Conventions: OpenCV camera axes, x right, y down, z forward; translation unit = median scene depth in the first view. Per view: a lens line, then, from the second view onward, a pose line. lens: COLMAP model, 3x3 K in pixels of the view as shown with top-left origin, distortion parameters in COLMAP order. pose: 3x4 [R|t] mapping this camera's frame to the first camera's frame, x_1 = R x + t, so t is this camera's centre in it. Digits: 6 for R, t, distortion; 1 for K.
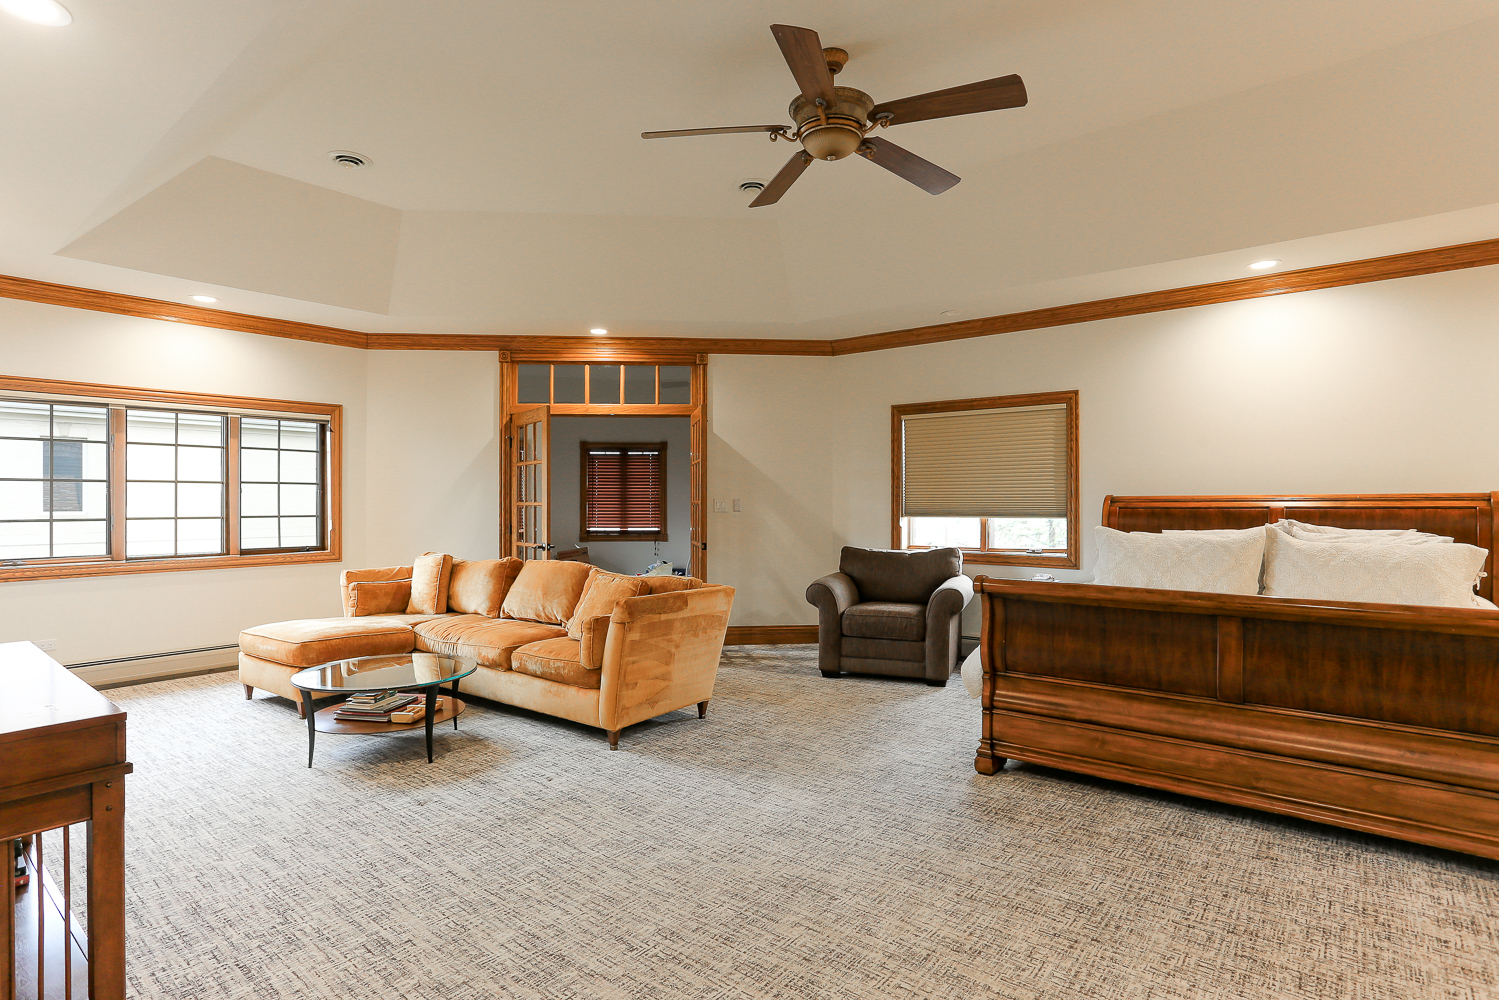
lens RADIAL K [[772.0, 0, 742.7], [0, 772.0, 500.6], [0, 0, 1]] dist [-0.025002, -0.001033]
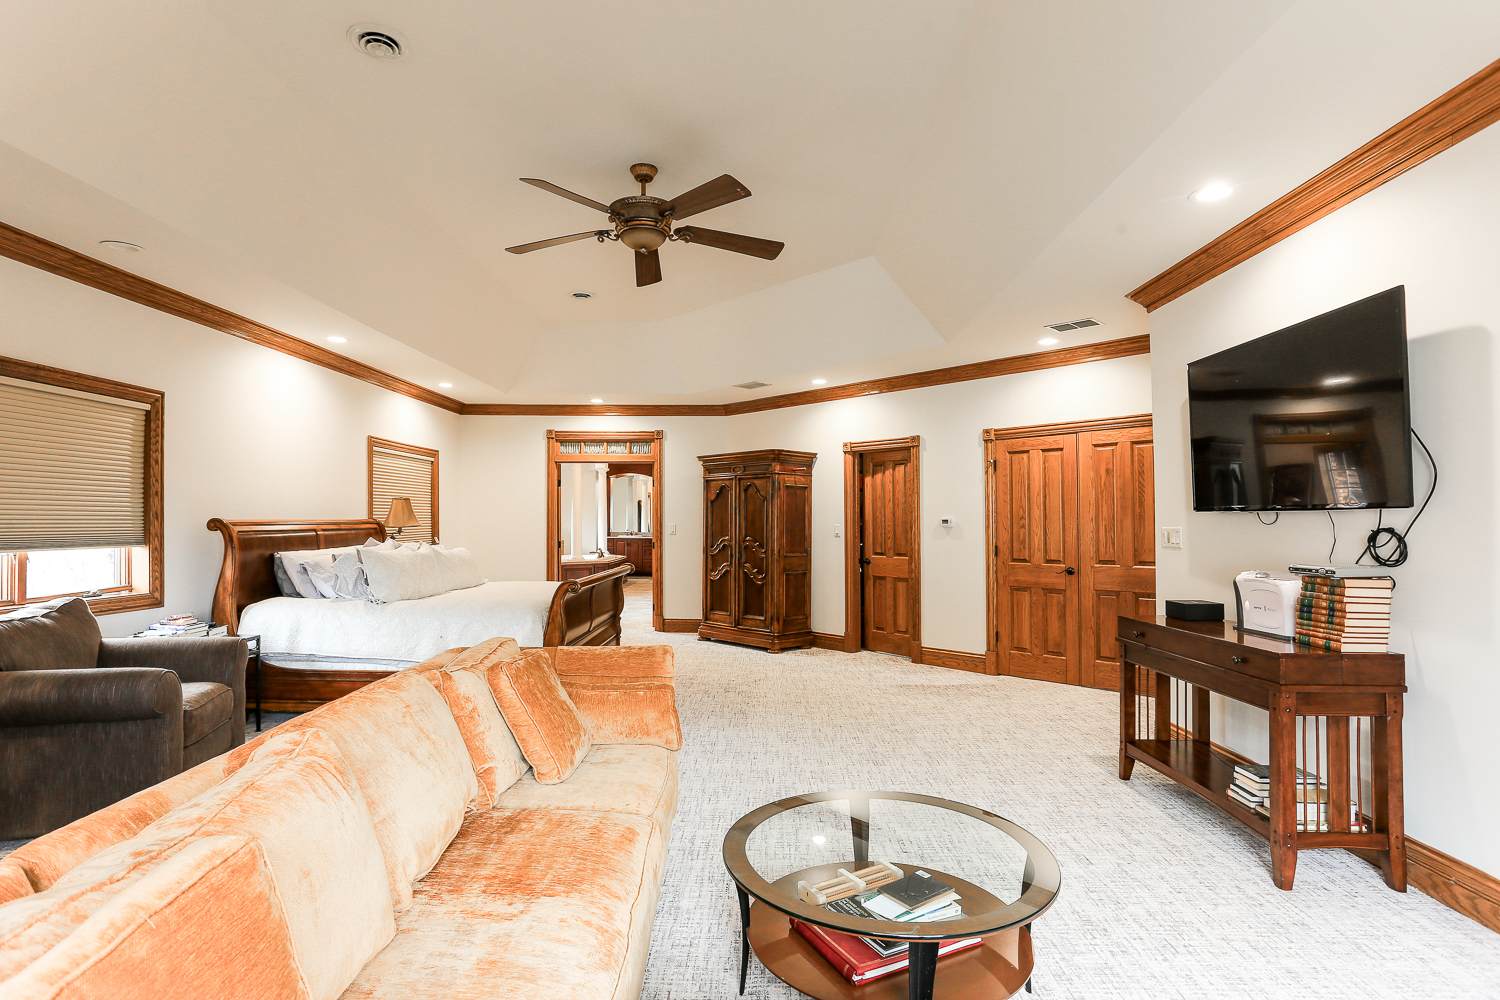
lens RADIAL K [[772.5, 0, 742.8], [0, 772.5, 502.9], [0, 0, 1]] dist [-0.025002, -0.001033]
pose [[-0.613712, 0.025377, 0.789122, -0.592833], [0.005582, 0.999598, -0.027805, 0.002051], [-0.789511, -0.012660, -0.613606, 1.007780]]
